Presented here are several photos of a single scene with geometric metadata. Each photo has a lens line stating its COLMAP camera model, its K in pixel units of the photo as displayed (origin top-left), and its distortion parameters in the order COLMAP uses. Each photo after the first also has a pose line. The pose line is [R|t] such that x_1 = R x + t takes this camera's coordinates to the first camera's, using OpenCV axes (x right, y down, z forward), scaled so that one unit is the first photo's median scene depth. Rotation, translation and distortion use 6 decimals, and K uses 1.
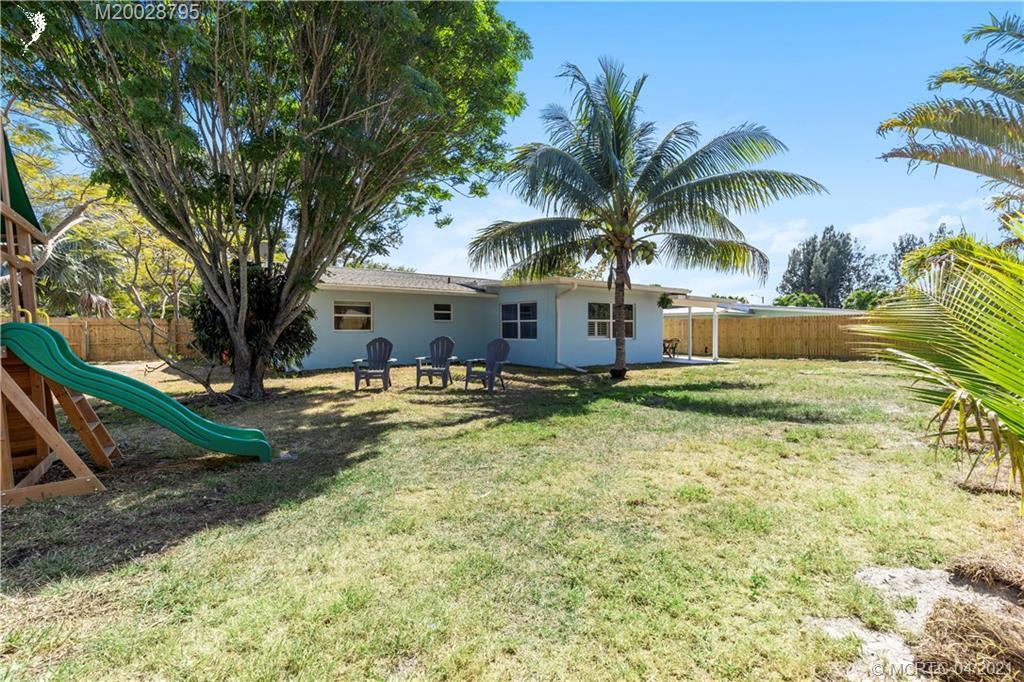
lens RADIAL K [[466.2, 0, 512.0], [0, 466.2, 341.0], [0, 0, 1]] dist [-0.010781, -0.000748]
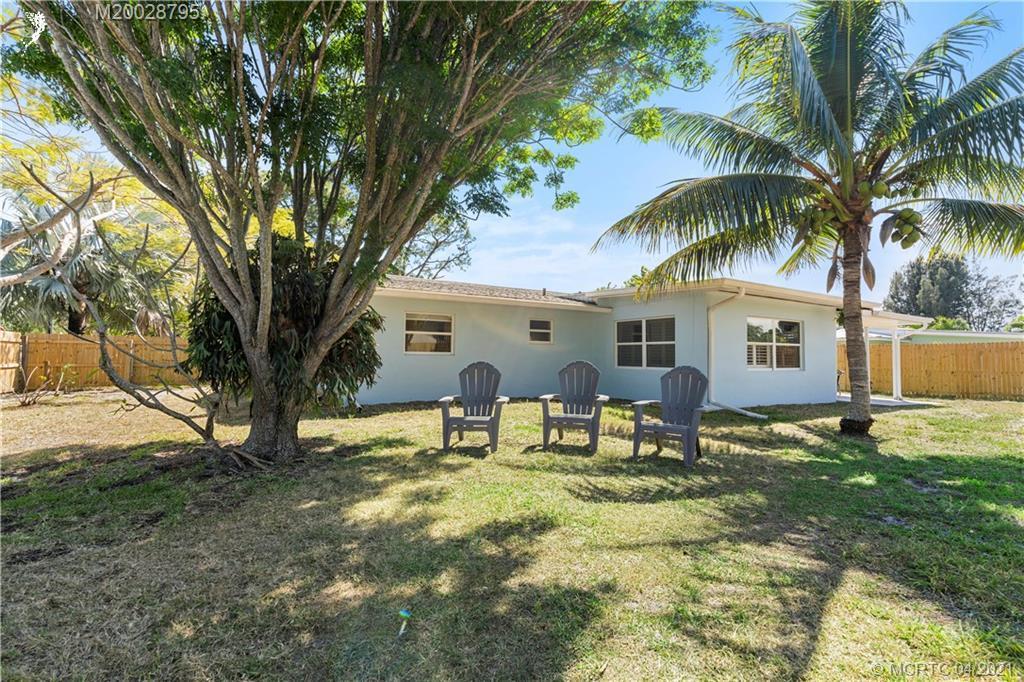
lens RADIAL K [[466.2, 0, 512.0], [0, 466.2, 341.0], [0, 0, 1]] dist [-0.010781, -0.000748]
pose [[0.992084, 0.008439, -0.125292, -0.144702], [-0.015936, 0.998133, -0.058956, 0.000999], [0.124561, 0.060486, 0.990367, 0.341045]]
